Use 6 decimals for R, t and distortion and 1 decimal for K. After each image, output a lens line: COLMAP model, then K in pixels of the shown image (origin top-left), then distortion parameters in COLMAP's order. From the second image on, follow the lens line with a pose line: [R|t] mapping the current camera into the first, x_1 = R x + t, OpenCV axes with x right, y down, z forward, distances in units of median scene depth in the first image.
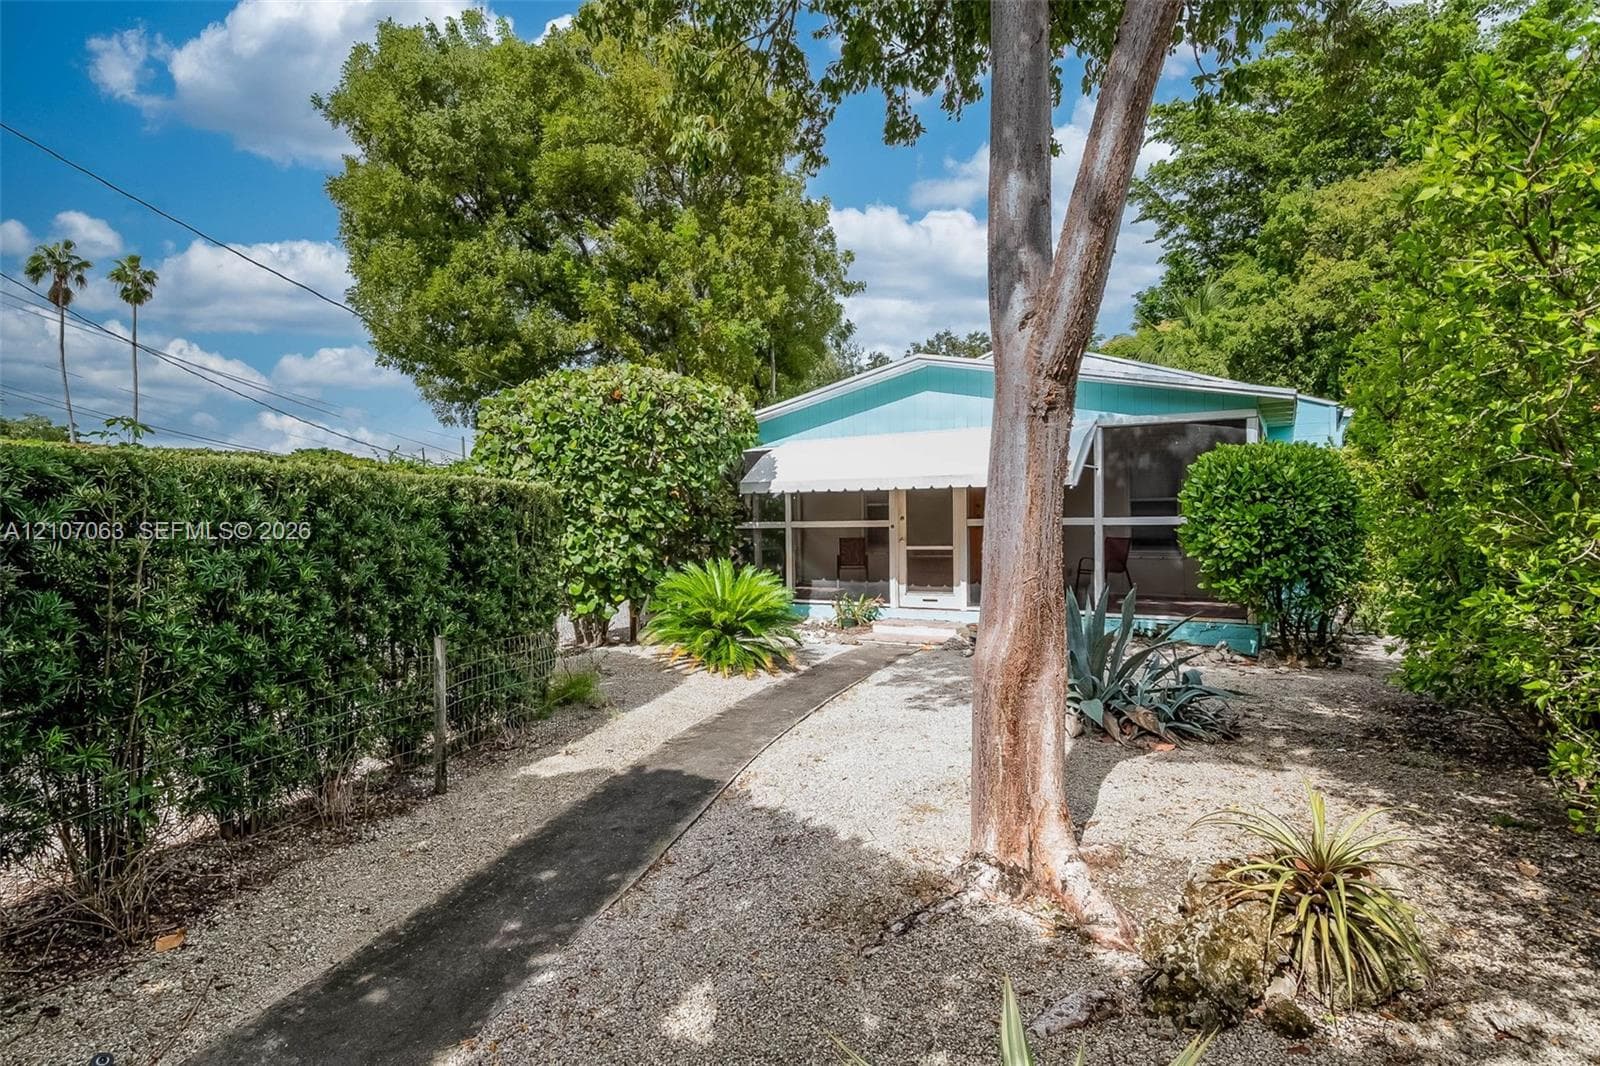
lens RADIAL K [[717.3, 0, 801.2], [0, 717.3, 528.1], [0, 0, 1]] dist [-0.002017, -0.000173]
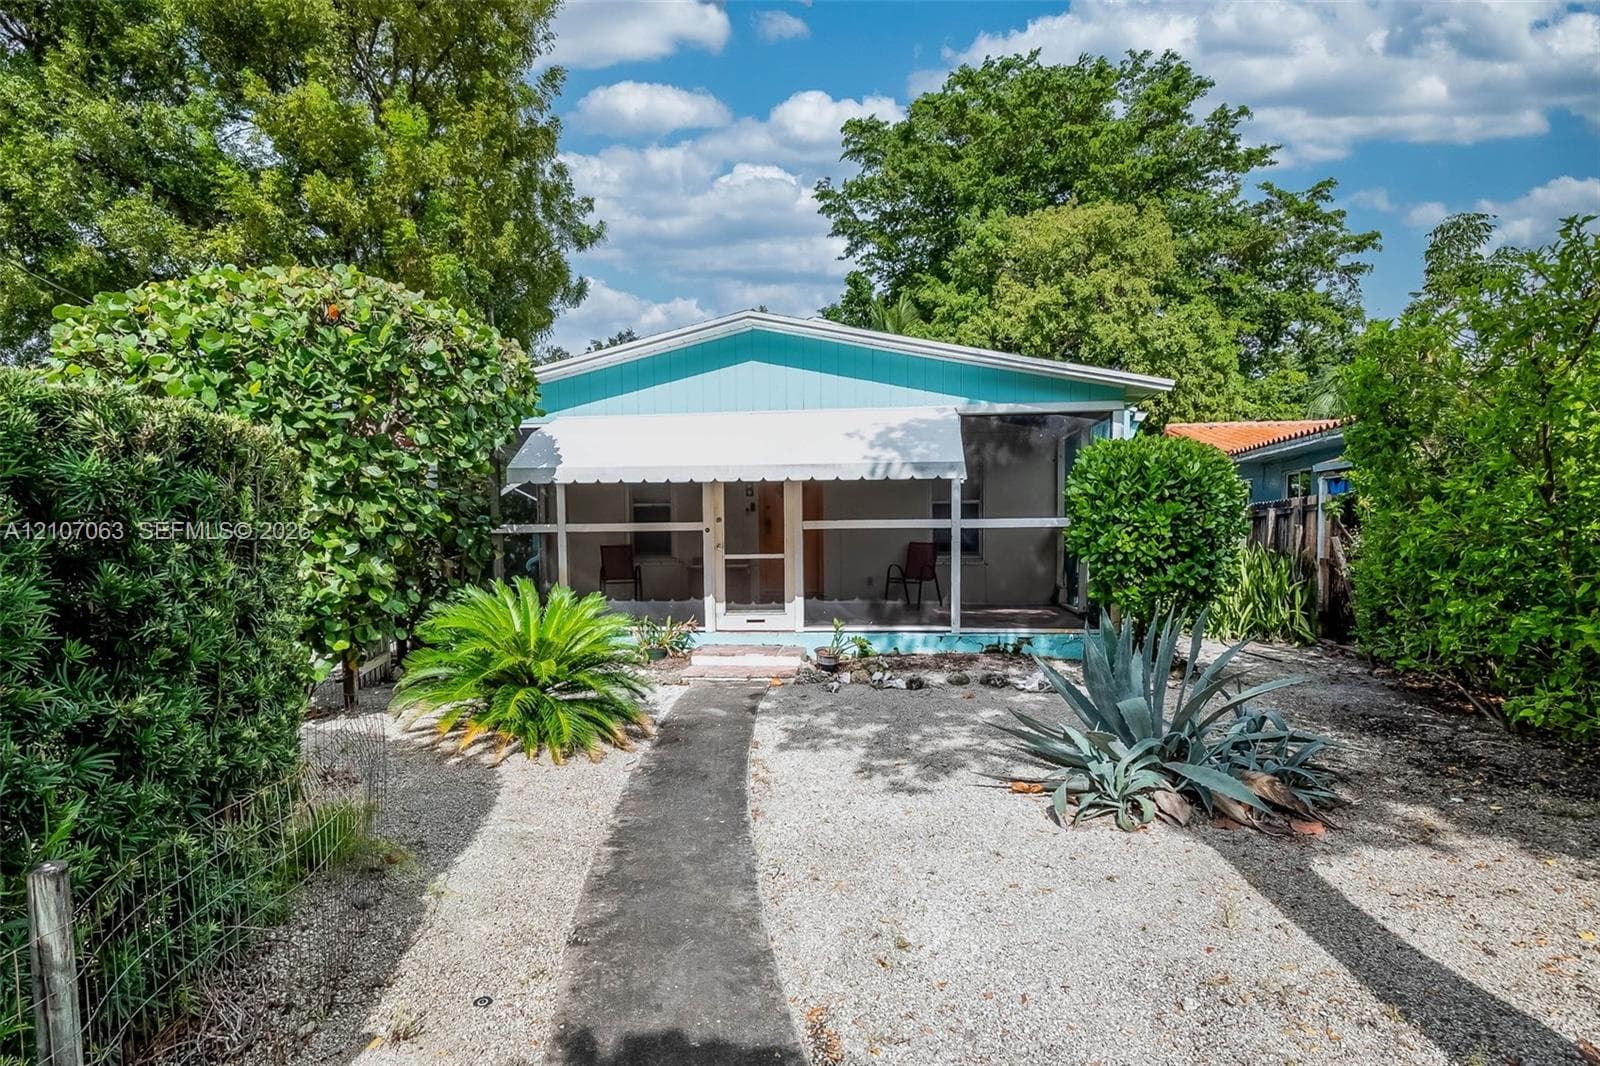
lens RADIAL K [[774.2, 0, 800.1], [0, 774.2, 561.9], [0, 0, 1]] dist [-0.001774, -0.018869]
pose [[0.929416, -0.016553, 0.368662, -0.131738], [0.003542, 0.999348, 0.035941, 0.003688], [-0.369016, -0.032098, 0.928869, 0.239022]]
